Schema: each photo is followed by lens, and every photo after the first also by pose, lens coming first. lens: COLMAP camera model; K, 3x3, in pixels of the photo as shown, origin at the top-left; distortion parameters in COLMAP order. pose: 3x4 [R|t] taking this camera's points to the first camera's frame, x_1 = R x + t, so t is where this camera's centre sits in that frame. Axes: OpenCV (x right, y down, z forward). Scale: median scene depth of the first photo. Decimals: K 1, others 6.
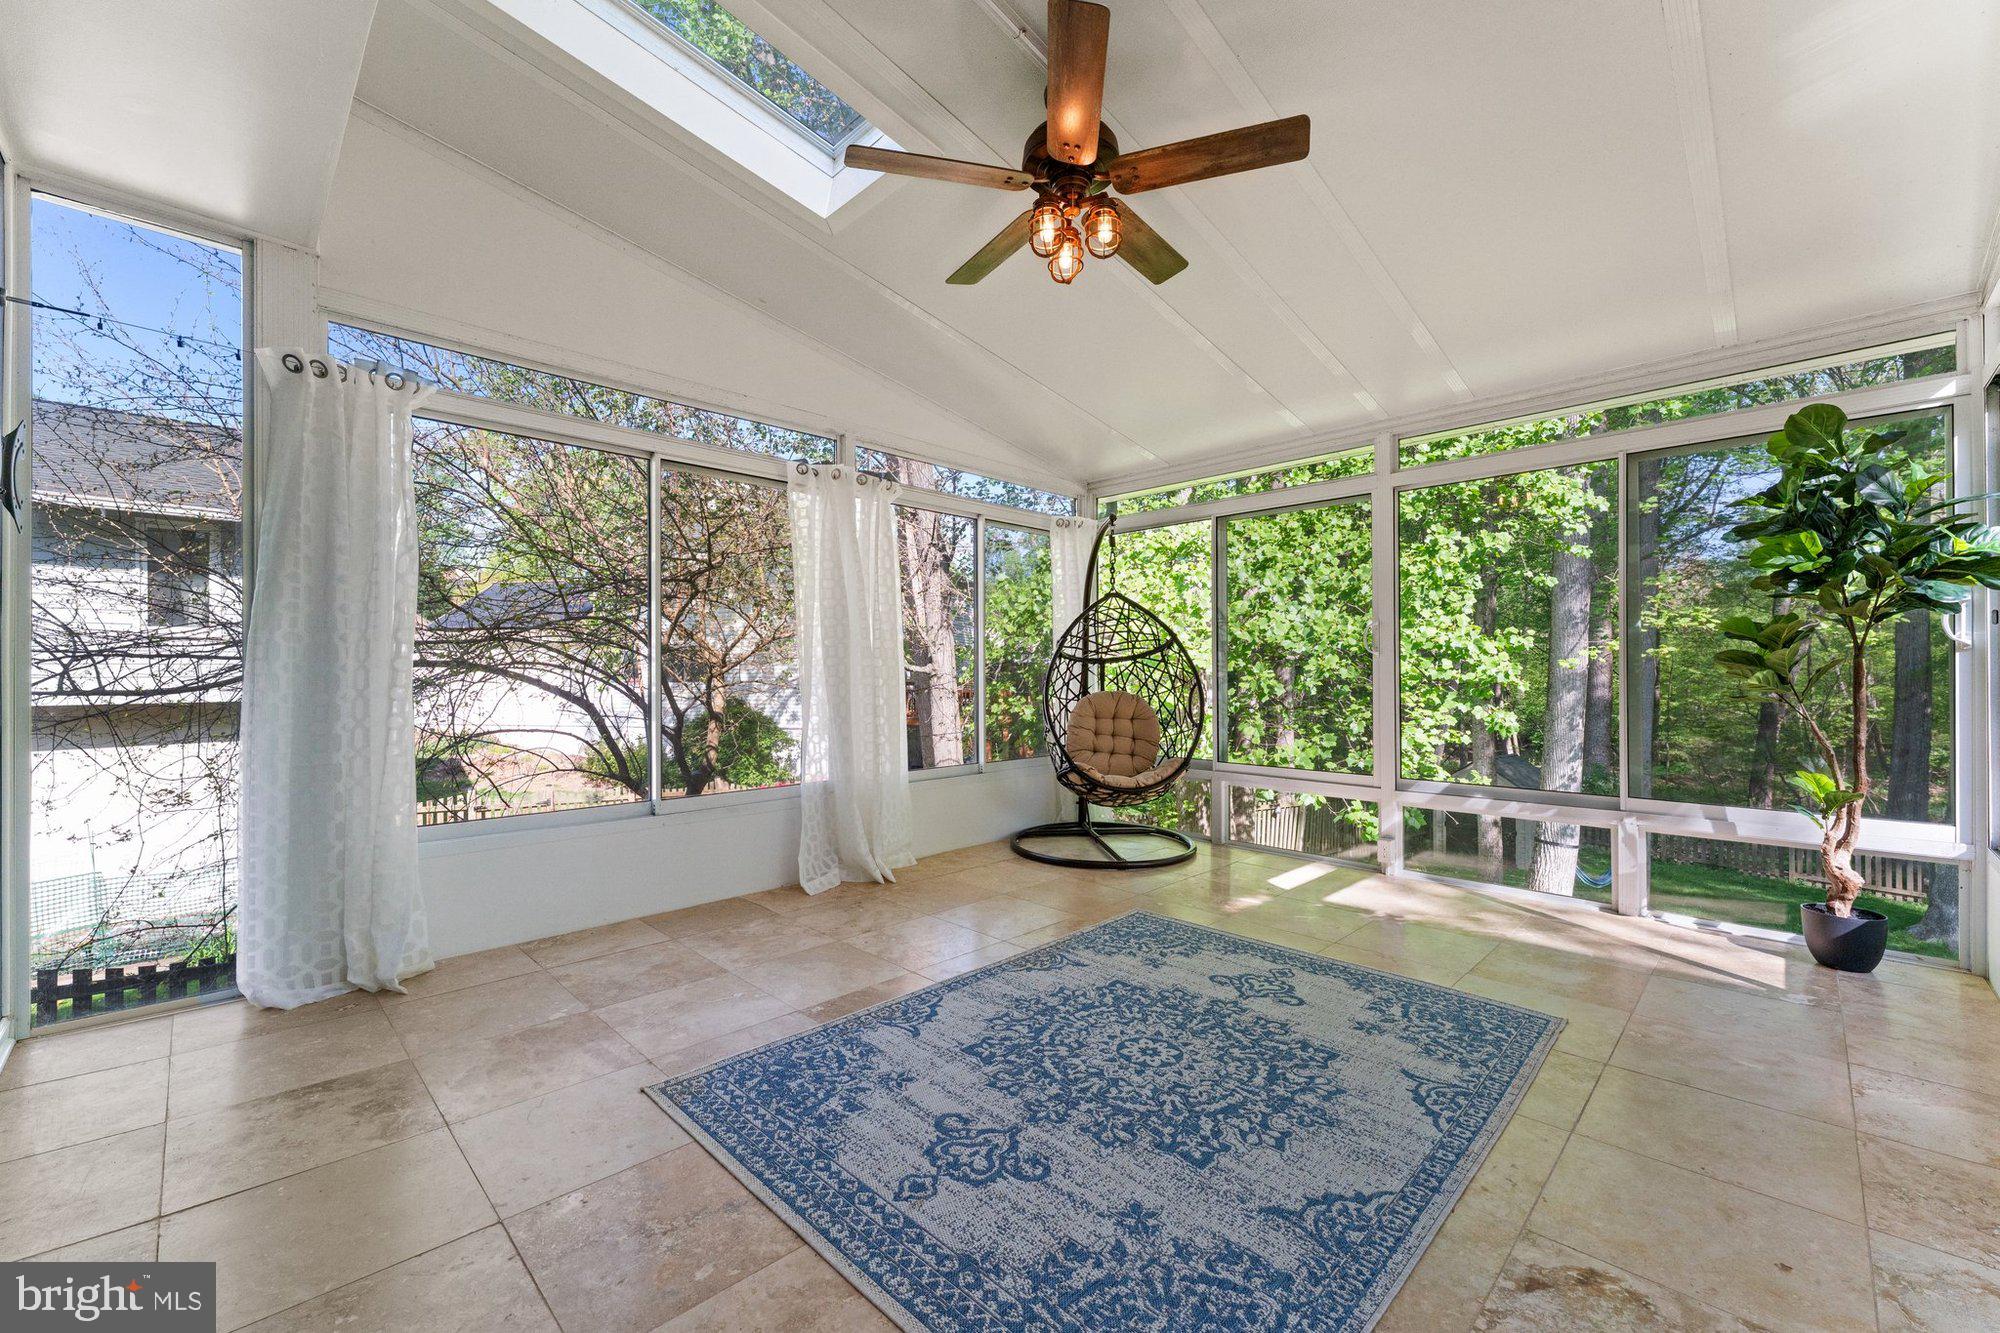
lens RADIAL K [[821.5, 0, 1012.6], [0, 821.5, 661.8], [0, 0, 1]] dist [-0.007024, -0.000564]
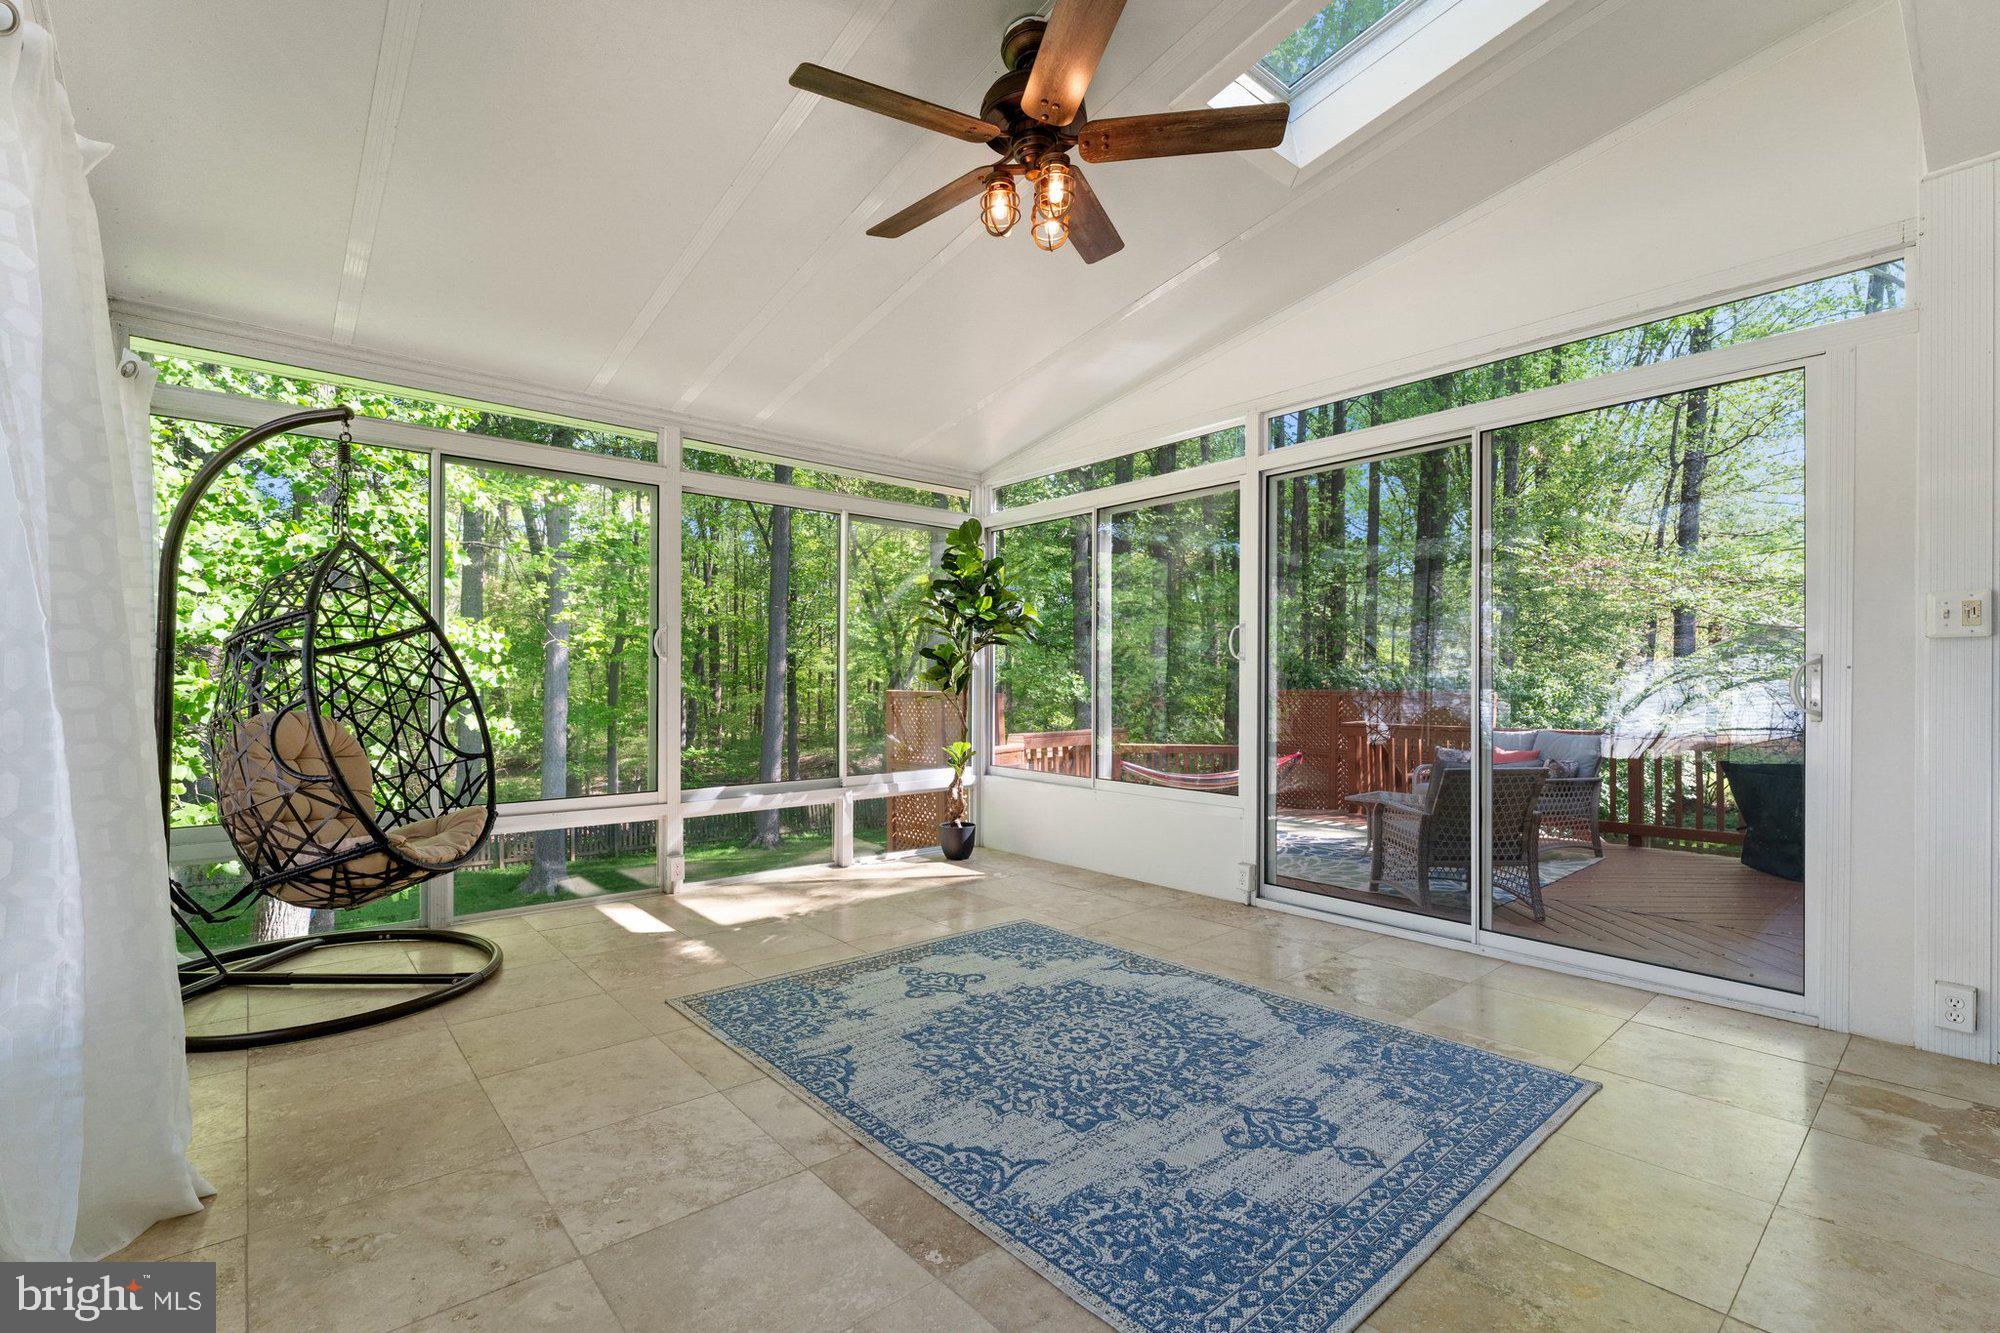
lens RADIAL K [[849.6, 0, 1015.7], [0, 849.6, 680.0], [0, 0, 1]] dist [-0.001369, -0.000497]
pose [[0.077805, 0.001682, 0.996967, -0.873257], [-0.015764, 0.999876, -0.000457, 0.012479], [-0.996844, -0.015681, 0.077822, 0.942119]]
